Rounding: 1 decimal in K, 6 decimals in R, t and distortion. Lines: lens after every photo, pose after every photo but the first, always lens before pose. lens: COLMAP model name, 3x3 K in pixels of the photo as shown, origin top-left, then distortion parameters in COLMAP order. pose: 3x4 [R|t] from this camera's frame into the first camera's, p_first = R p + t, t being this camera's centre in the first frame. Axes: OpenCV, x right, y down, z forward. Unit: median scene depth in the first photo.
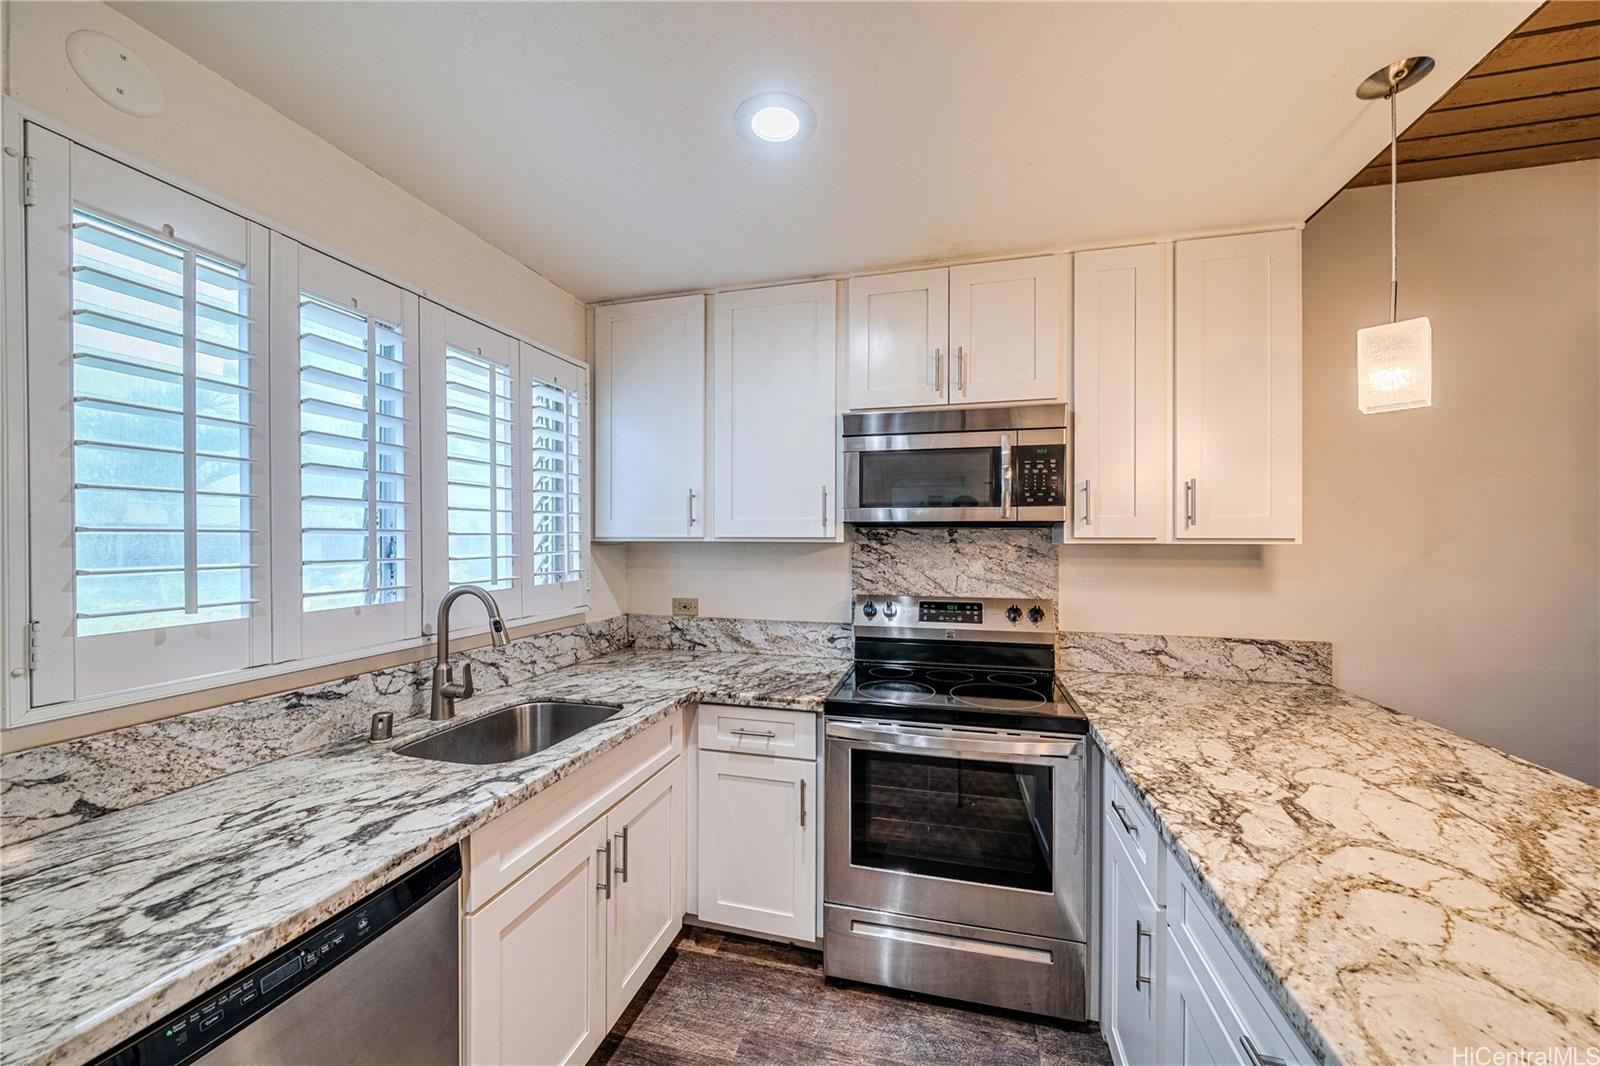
lens RADIAL K [[569.1, 0, 802.0], [0, 569.1, 538.0], [0, 0, 1]] dist [0.000033, -0.000004]
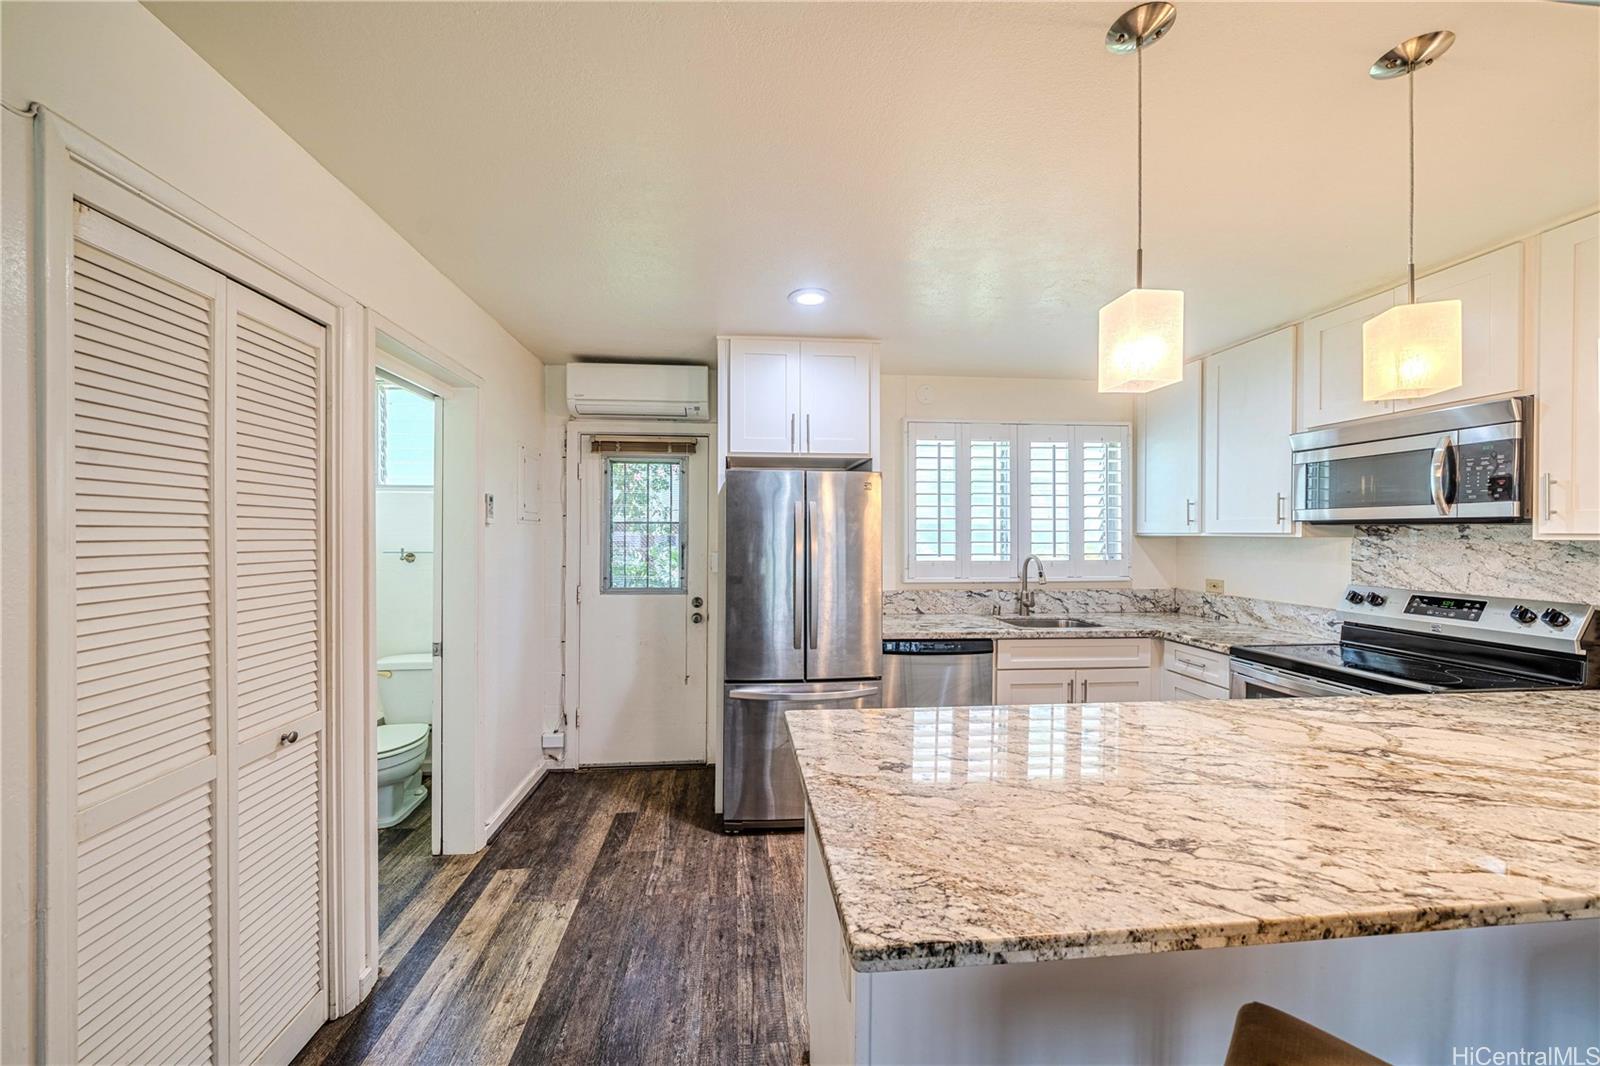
lens RADIAL K [[569.1, 0, 802.0], [0, 569.1, 538.0], [0, 0, 1]] dist [0.000033, -0.000004]
pose [[0.365674, 0.009856, -0.930691, 0.791287], [-0.003527, 0.999951, 0.009204, 0.001966], [0.930736, -0.000083, 0.365691, -0.430636]]
